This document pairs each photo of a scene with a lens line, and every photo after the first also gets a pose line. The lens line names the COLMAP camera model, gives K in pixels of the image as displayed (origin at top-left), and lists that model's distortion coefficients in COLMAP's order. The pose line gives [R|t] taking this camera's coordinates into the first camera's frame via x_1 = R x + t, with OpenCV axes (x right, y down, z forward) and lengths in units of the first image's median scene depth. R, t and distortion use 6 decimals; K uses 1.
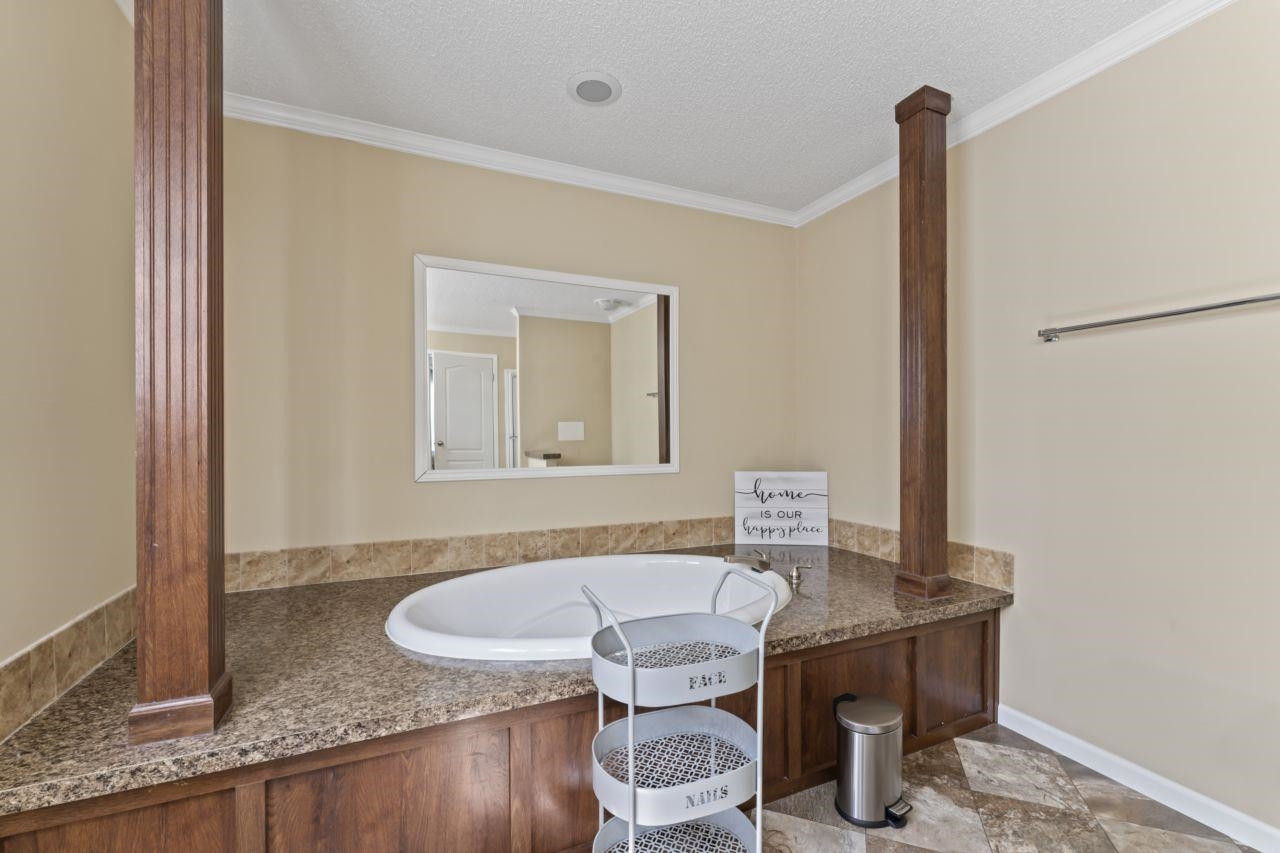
lens RADIAL K [[530.7, 0, 640.6], [0, 530.7, 443.3], [0, 0, 1]] dist [-0.001508, -0.000040]
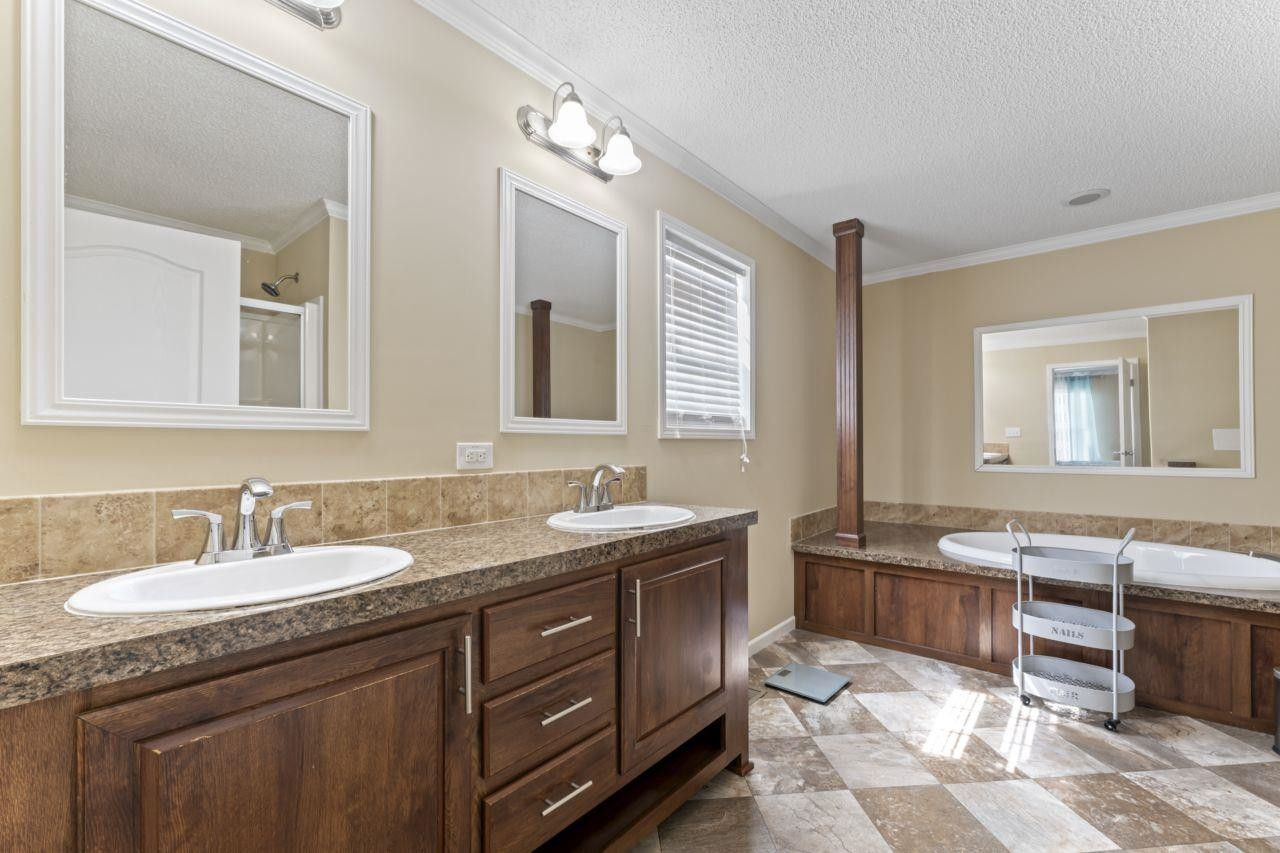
lens RADIAL K [[536.0, 0, 642.8], [0, 536.0, 425.7], [0, 0, 1]] dist [-0.001058, -0.000148]
pose [[0.430243, -0.031478, -0.902164, 0.679067], [-0.012193, 0.999098, -0.040675, 0.015287], [0.902631, 0.028501, 0.429471, -0.669773]]
